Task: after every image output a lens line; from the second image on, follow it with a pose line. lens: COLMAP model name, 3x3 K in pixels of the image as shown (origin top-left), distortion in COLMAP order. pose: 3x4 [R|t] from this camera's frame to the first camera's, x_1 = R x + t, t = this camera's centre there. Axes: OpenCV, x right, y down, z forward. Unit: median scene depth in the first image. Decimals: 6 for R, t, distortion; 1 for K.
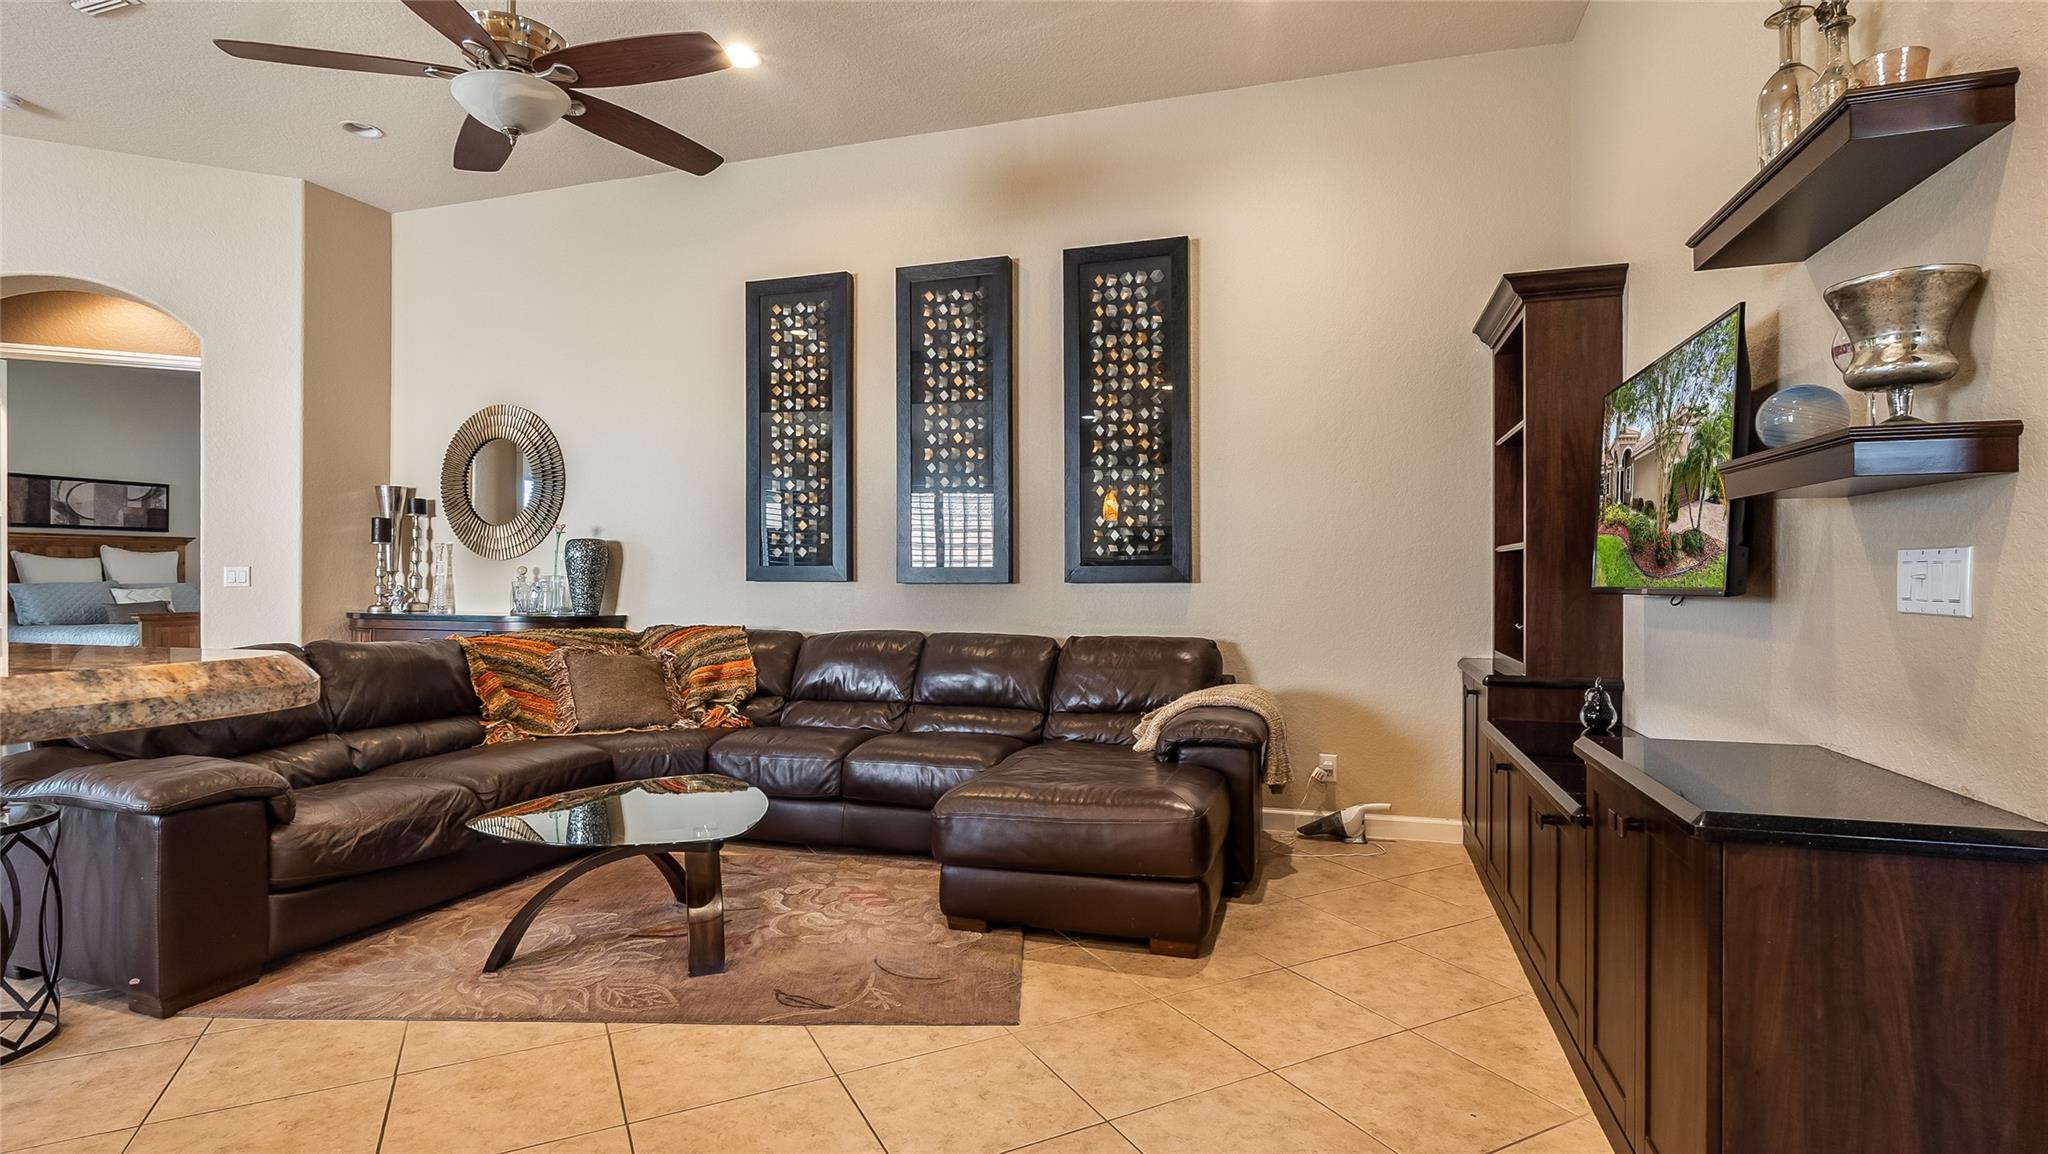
lens RADIAL K [[932.1, 0, 1025.7], [0, 932.1, 562.5], [0, 0, 1]] dist [-0.003952, 0.000884]
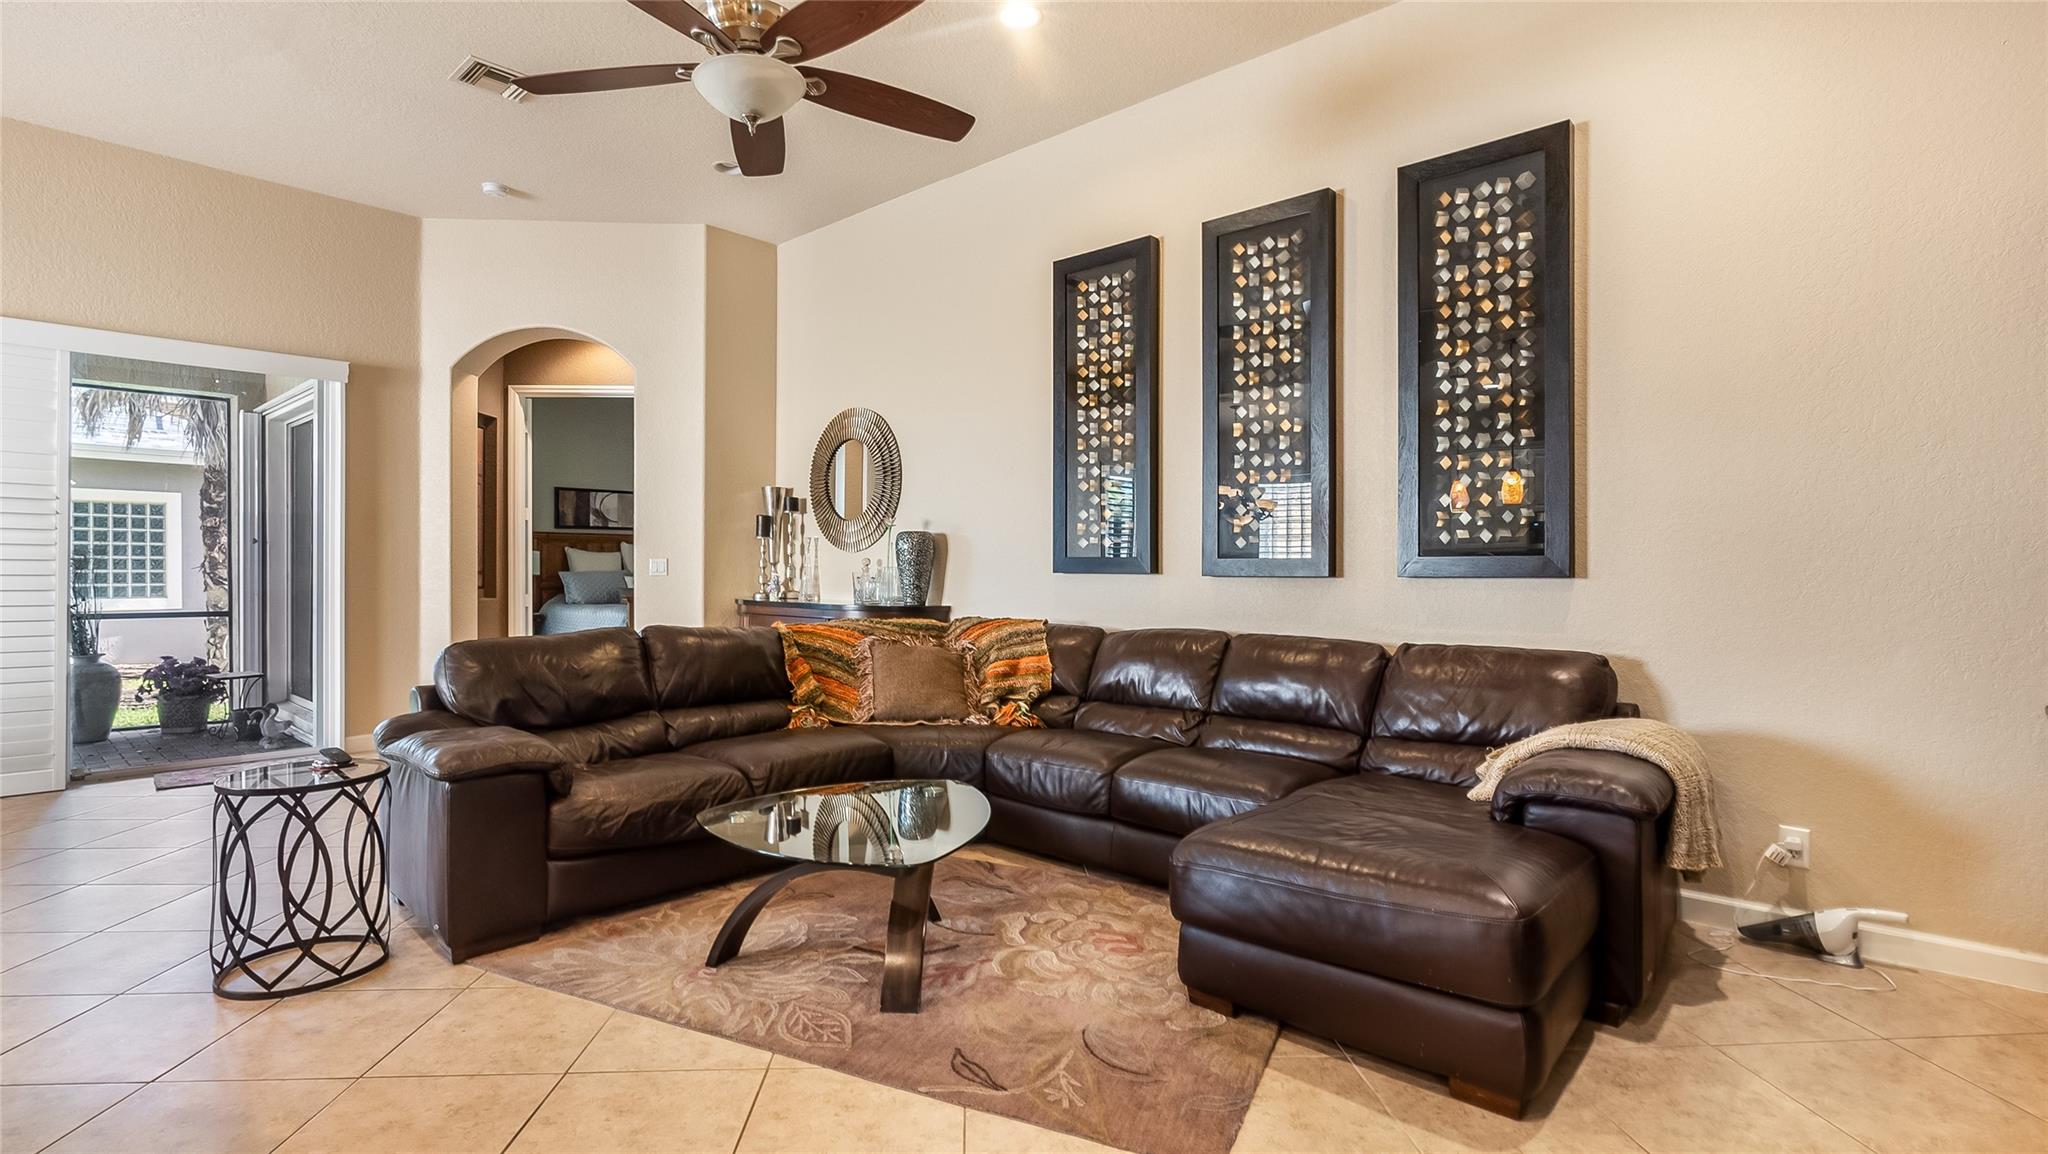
lens RADIAL K [[932.1, 0, 1025.7], [0, 932.1, 562.5], [0, 0, 1]] dist [-0.003952, 0.000884]
pose [[0.916888, 0.000757, -0.399143, 0.074764], [0.002601, 0.999966, 0.007872, 0.001828], [0.399136, -0.008256, 0.916855, 0.135611]]
